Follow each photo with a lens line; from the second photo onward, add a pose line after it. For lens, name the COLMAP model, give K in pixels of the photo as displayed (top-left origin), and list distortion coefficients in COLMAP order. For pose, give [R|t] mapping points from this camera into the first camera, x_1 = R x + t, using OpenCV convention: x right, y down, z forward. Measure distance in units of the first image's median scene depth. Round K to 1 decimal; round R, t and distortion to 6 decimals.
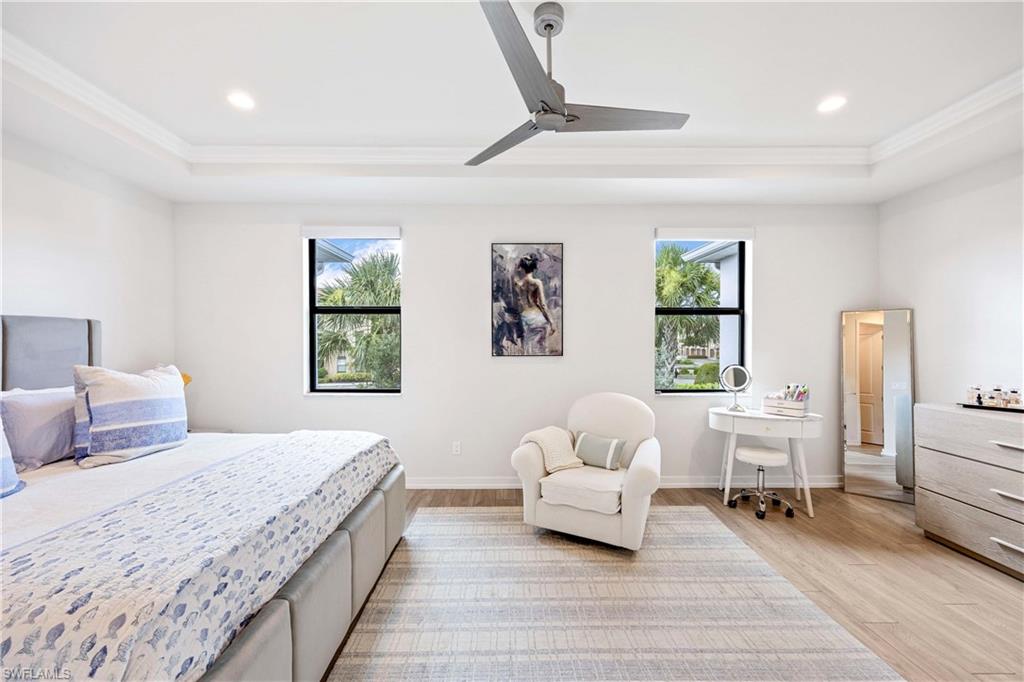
lens RADIAL K [[415.0, 0, 516.2], [0, 415.0, 343.4], [0, 0, 1]] dist [0.007388, -0.000518]
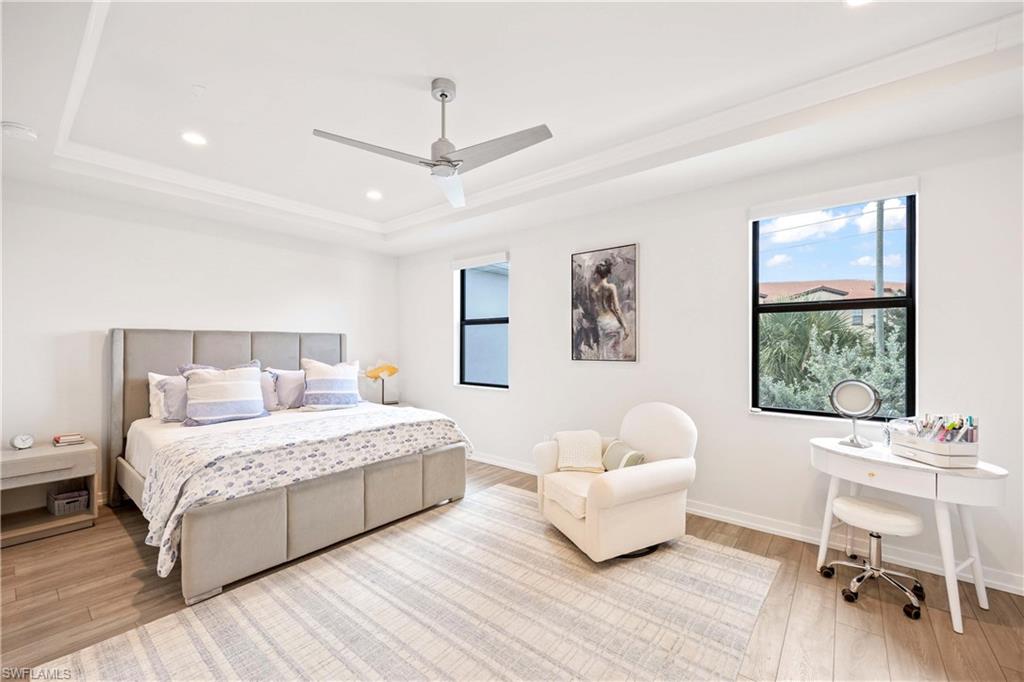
lens RADIAL K [[415.0, 0, 518.8], [0, 415.0, 345.4], [0, 0, 1]] dist [0.007388, -0.000518]
pose [[0.768508, 0.000736, -0.639840, 0.519500], [-0.003158, 0.999992, -0.002642, -0.003497], [0.639832, 0.004051, 0.768504, 0.091209]]
